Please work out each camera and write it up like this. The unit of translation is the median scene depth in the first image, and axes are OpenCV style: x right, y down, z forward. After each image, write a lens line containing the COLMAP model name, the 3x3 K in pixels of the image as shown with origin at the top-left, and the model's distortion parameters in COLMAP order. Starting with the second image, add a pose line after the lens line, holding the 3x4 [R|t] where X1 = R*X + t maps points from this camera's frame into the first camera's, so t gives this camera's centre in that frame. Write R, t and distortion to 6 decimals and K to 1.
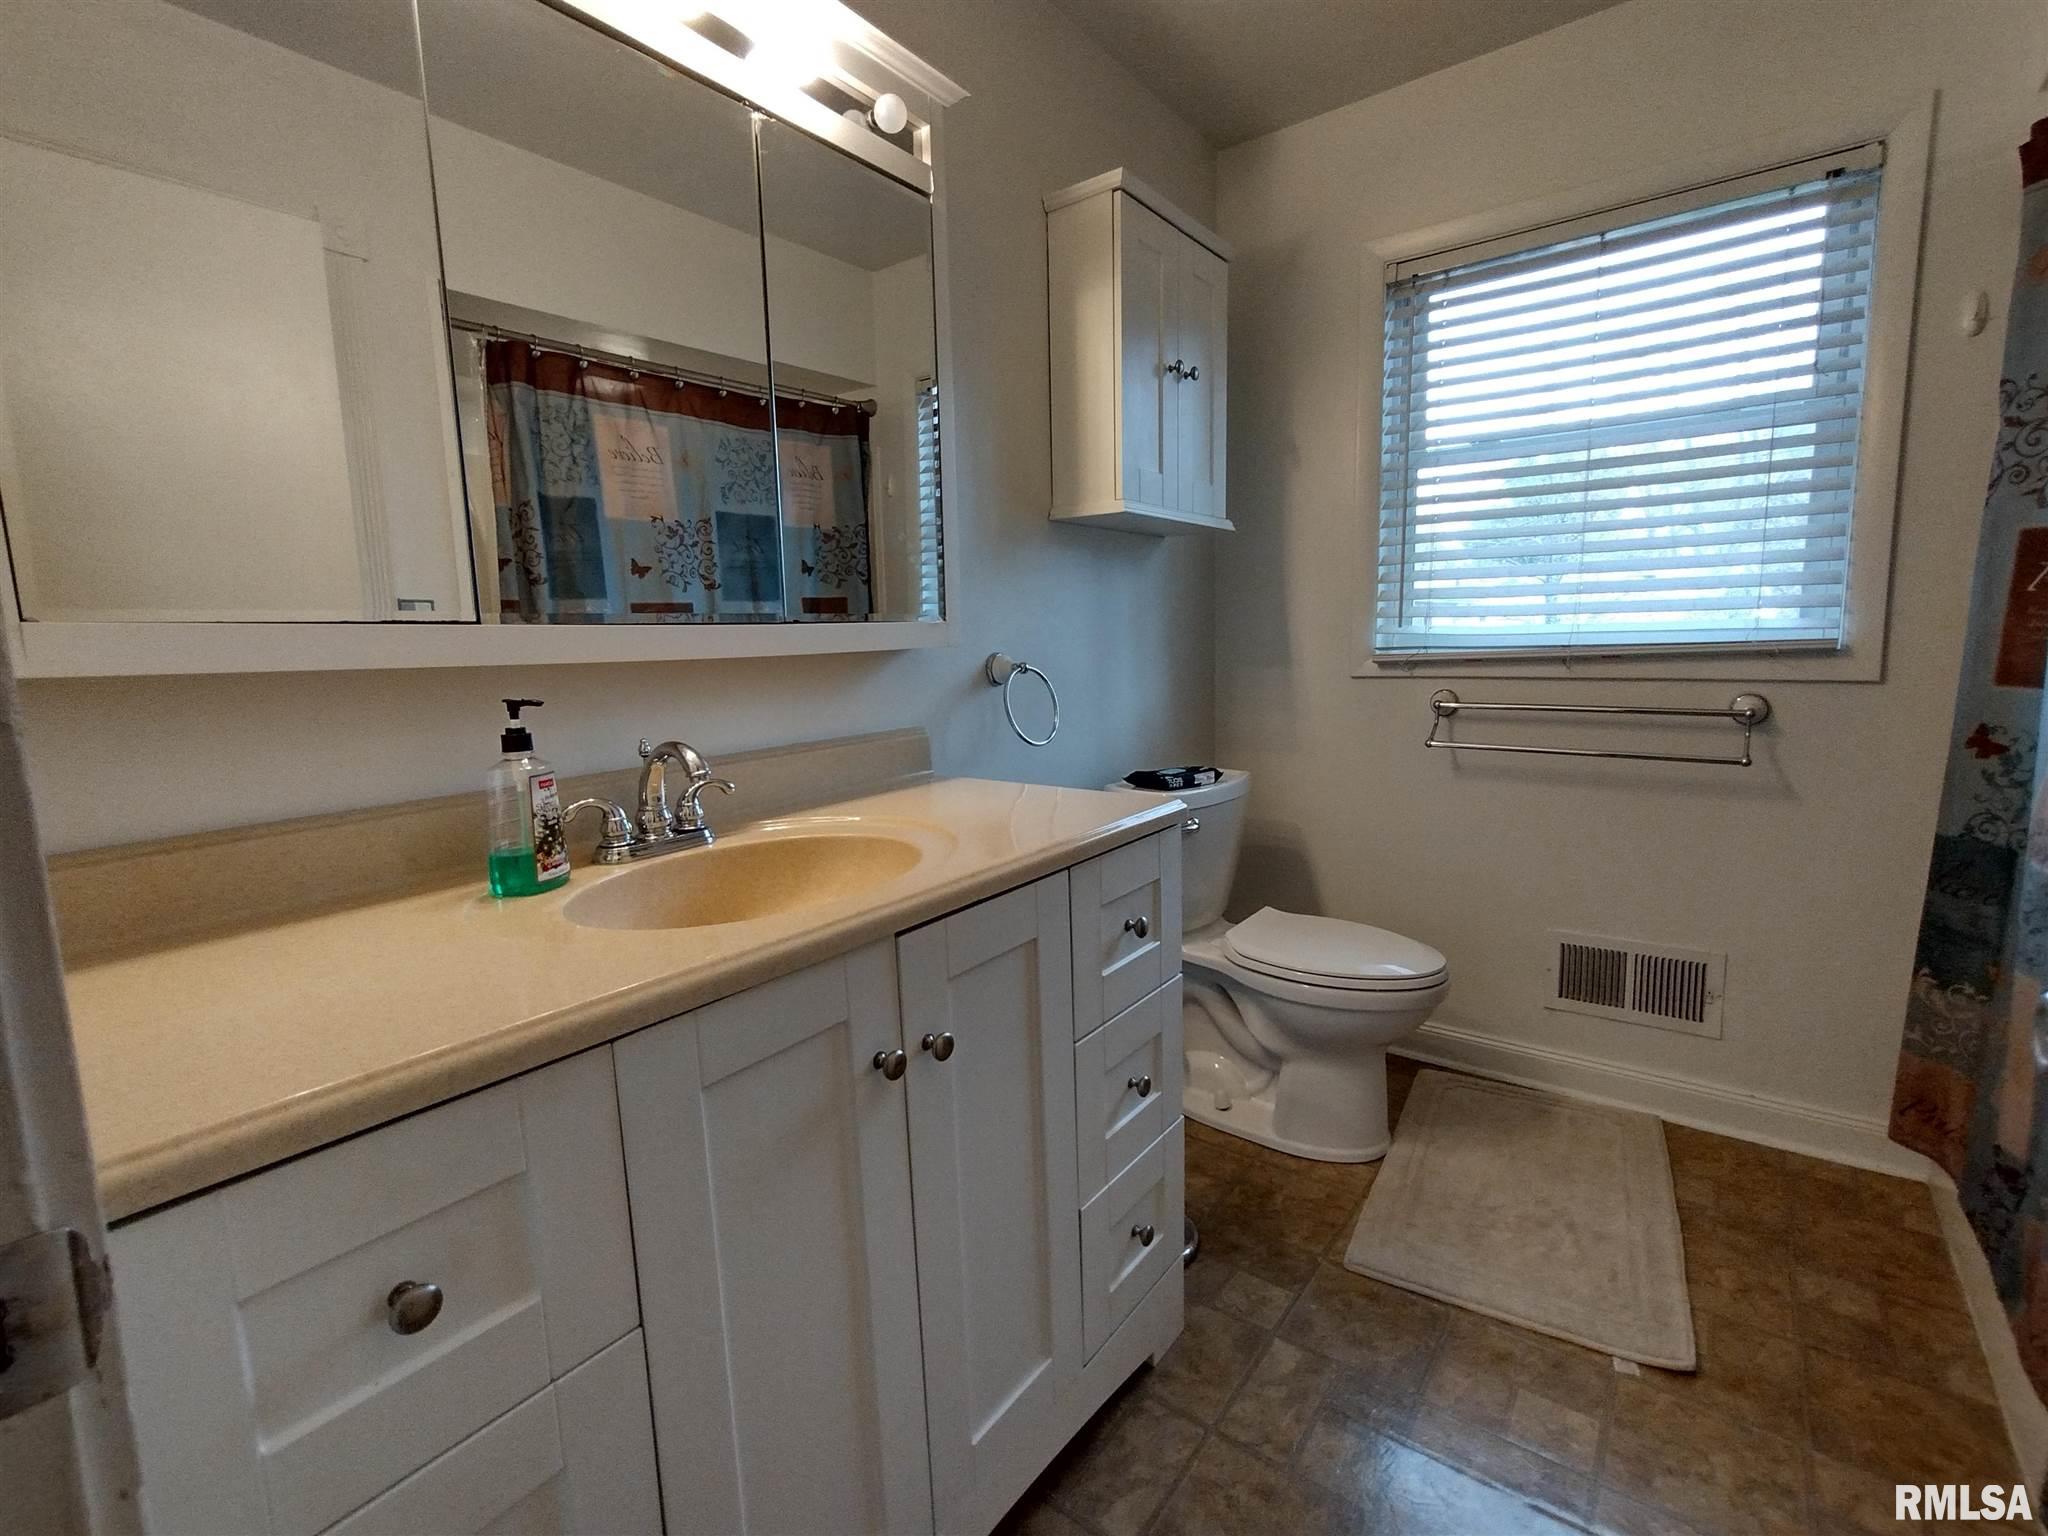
lens RADIAL K [[960.3, 0, 1024.0], [0, 960.3, 768.0], [0, 0, 1]] dist [-0.000209, -0.010056]
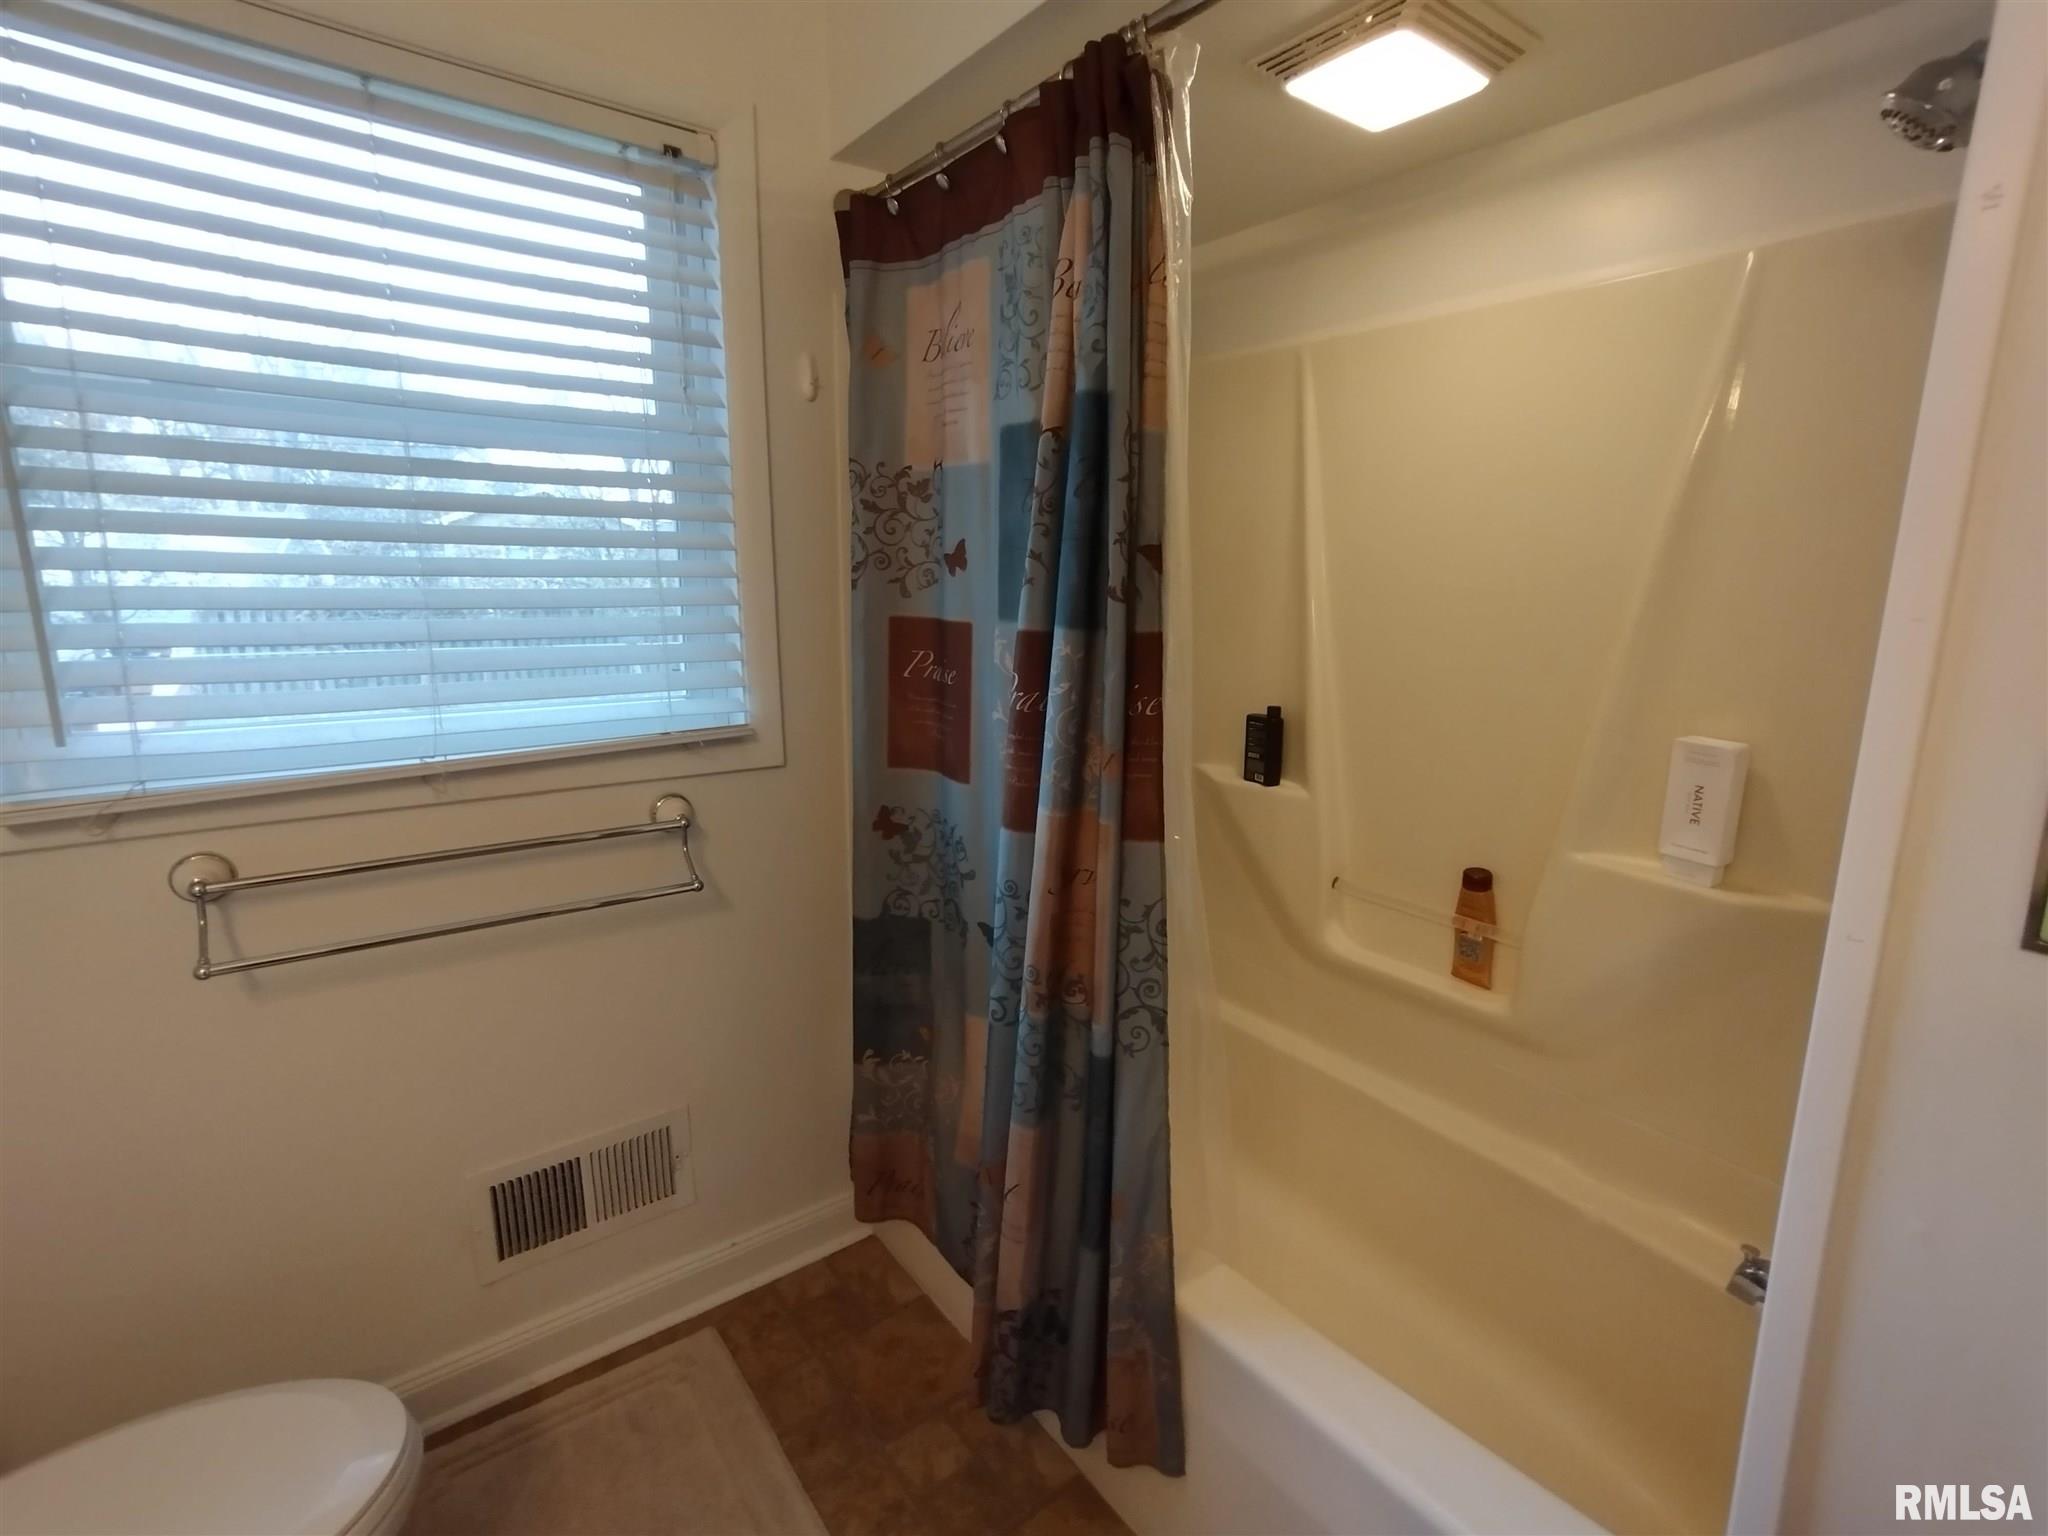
lens RADIAL K [[960.3, 0, 1024.0], [0, 960.3, 768.0], [0, 0, 1]] dist [-0.000209, -0.010056]
pose [[0.219578, -0.168679, 0.960902, 0.056365], [0.105783, 0.983249, 0.148429, -0.204969], [-0.969843, 0.069055, 0.233743, 0.561941]]
